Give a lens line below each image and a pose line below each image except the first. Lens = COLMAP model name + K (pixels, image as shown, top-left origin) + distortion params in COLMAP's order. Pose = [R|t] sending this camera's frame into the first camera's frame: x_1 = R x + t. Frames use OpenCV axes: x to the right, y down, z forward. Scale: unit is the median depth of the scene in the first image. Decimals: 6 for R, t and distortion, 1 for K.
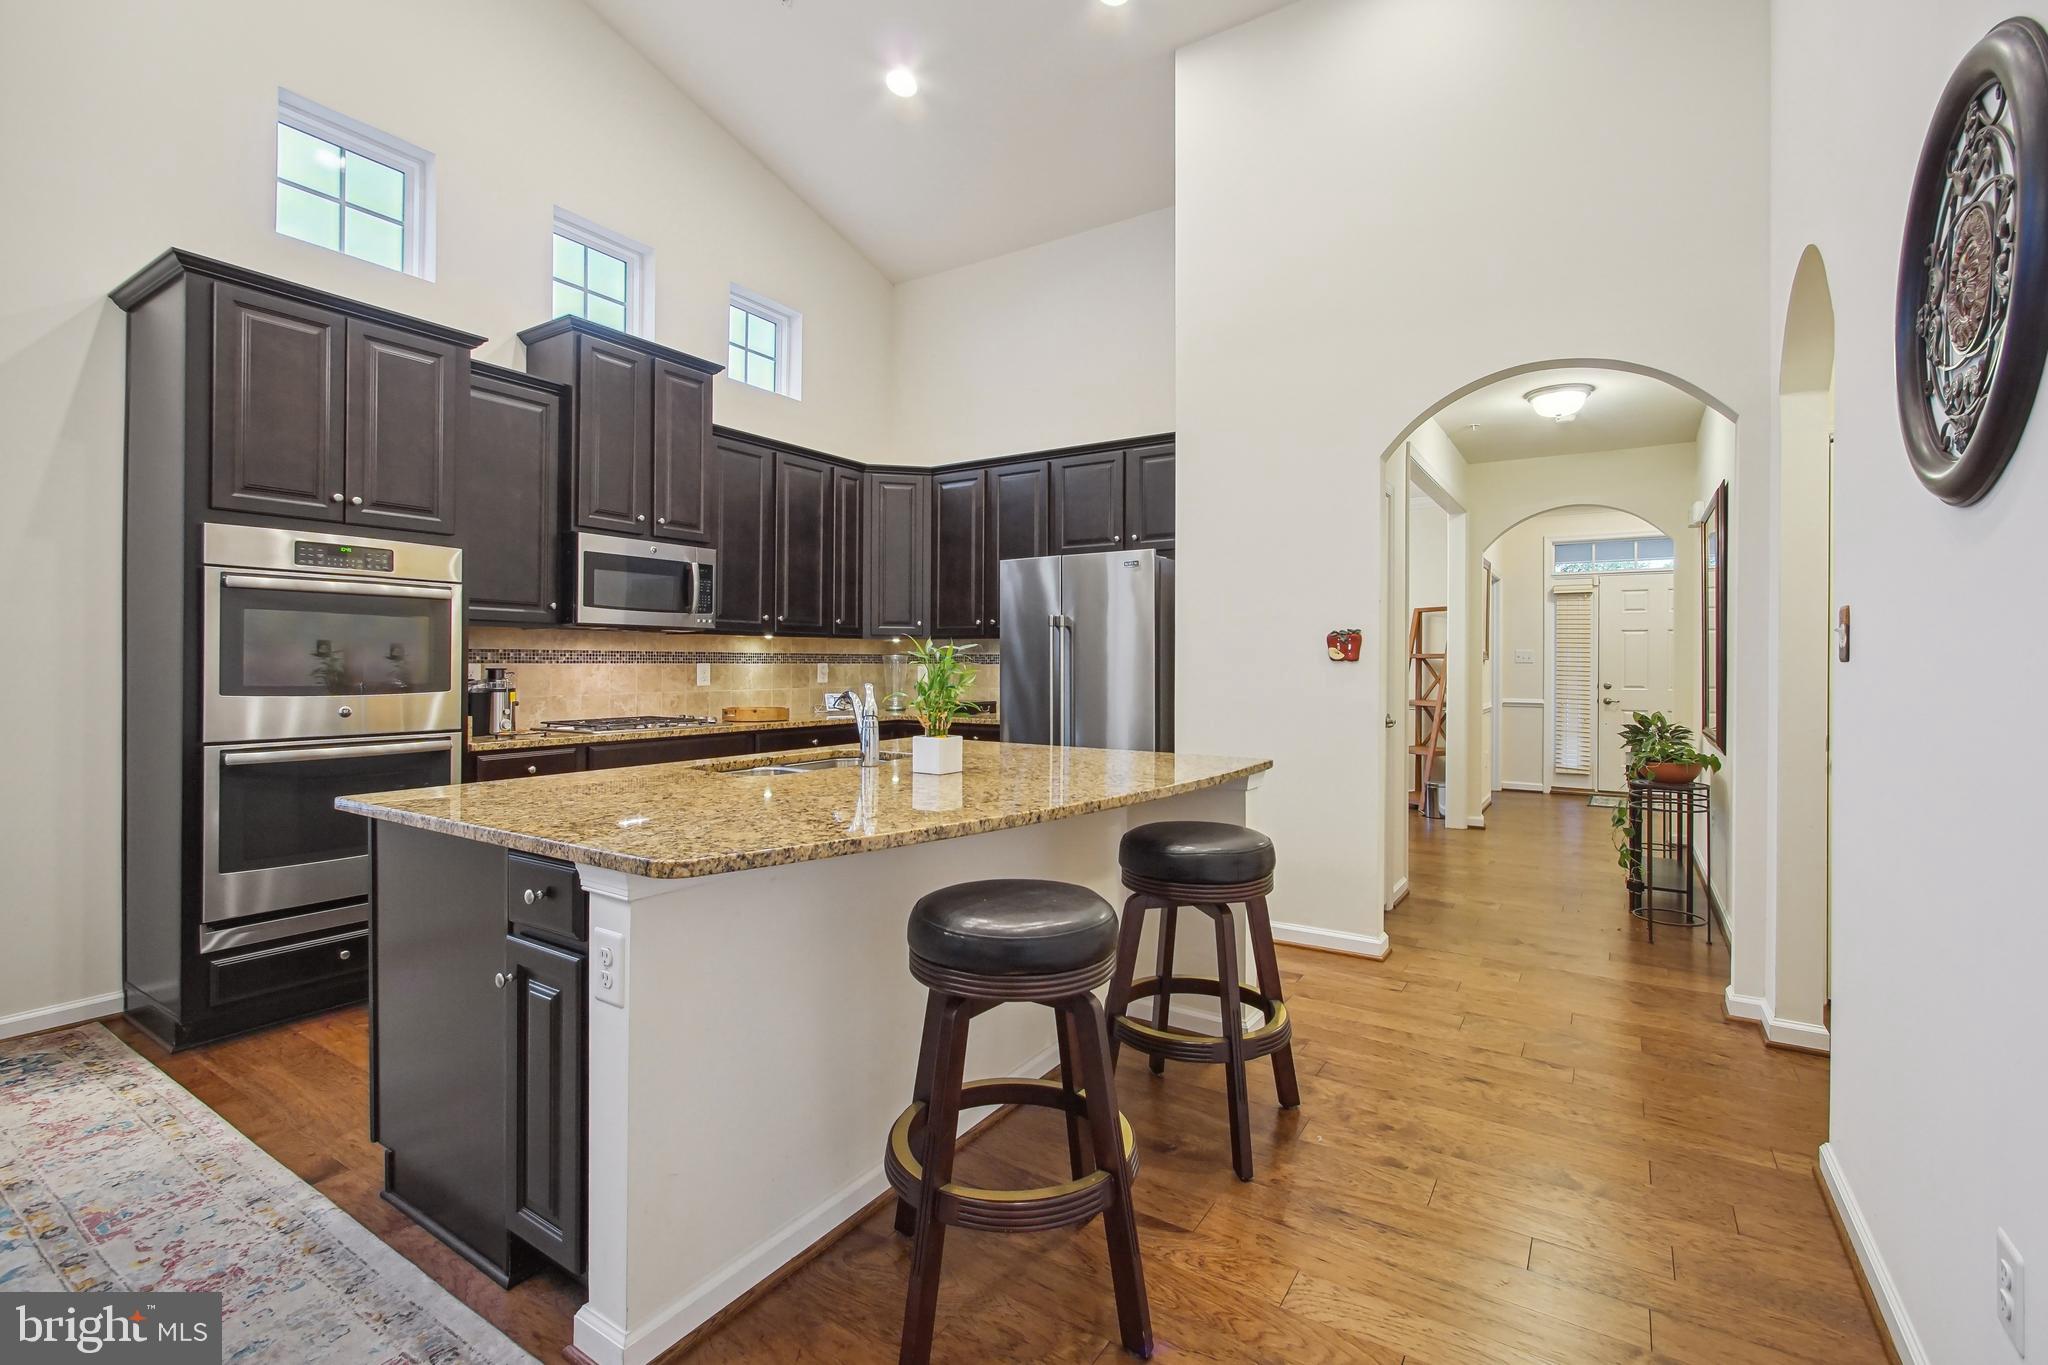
lens RADIAL K [[921.8, 0, 1018.0], [0, 921.8, 665.9], [0, 0, 1]] dist [-0.002391, 0.000052]
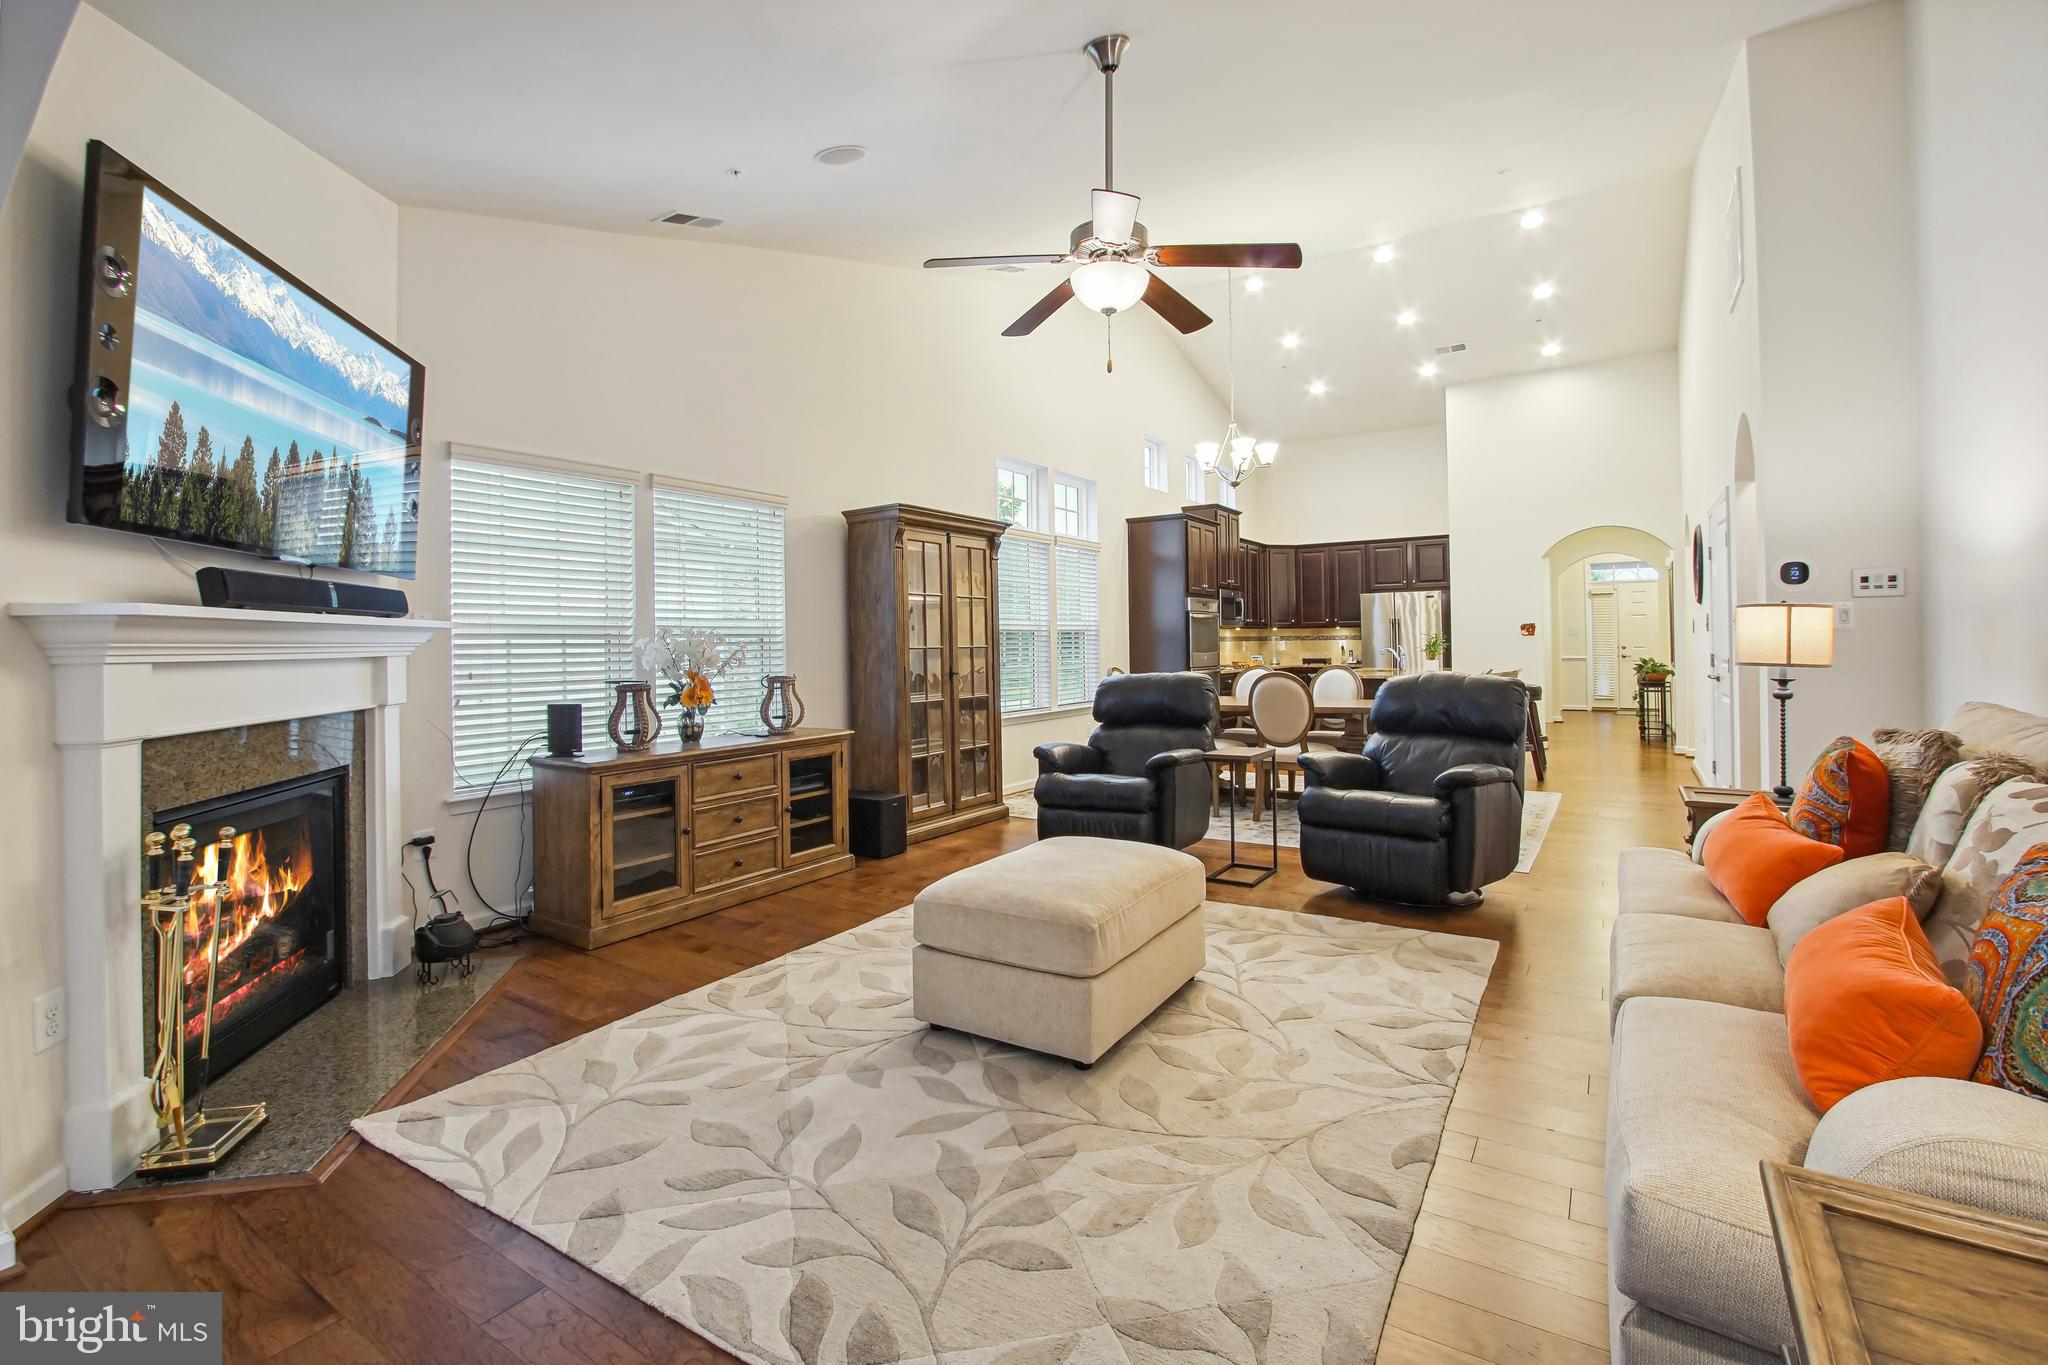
lens RADIAL K [[904.3, 0, 1030.3], [0, 904.3, 640.0], [0, 0, 1]] dist [-0.003097, -0.000118]
pose [[0.999849, -0.017320, -0.001211, -0.892484], [0.017311, 0.999822, -0.007487, 0.002241], [0.001341, 0.007465, 0.999971, -1.319922]]
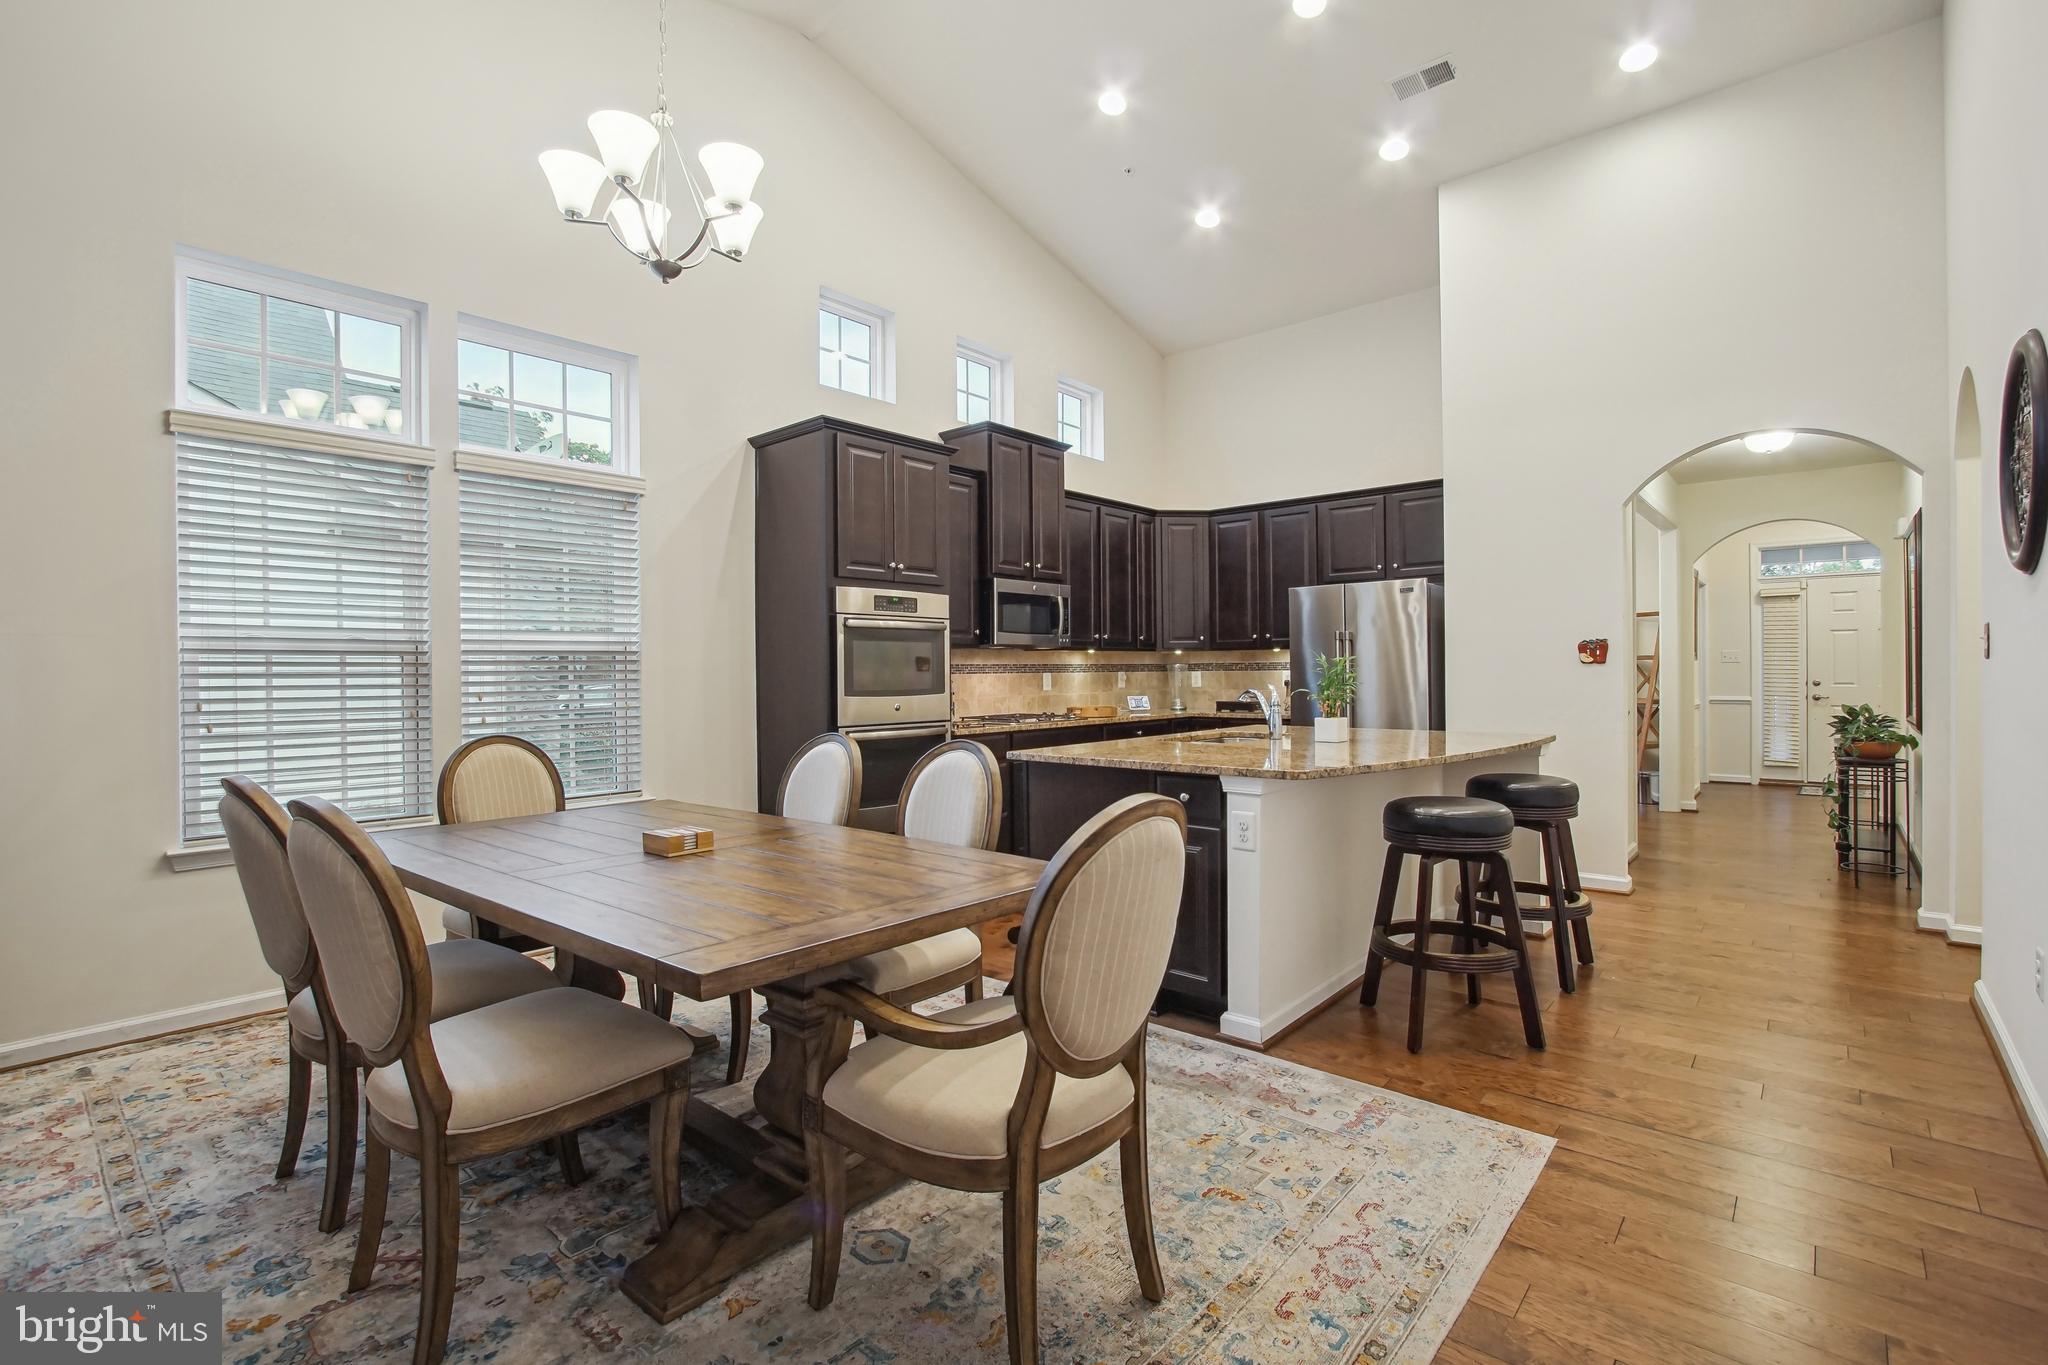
lens RADIAL K [[929.0, 0, 1028.8], [0, 929.0, 681.0], [0, 0, 1]] dist [-0.014539, 0.001065]
pose [[0.990370, -0.012880, -0.137848, -0.212439], [0.013851, 0.999886, 0.006083, 0.000328], [0.137754, -0.007934, 0.990435, -0.328752]]
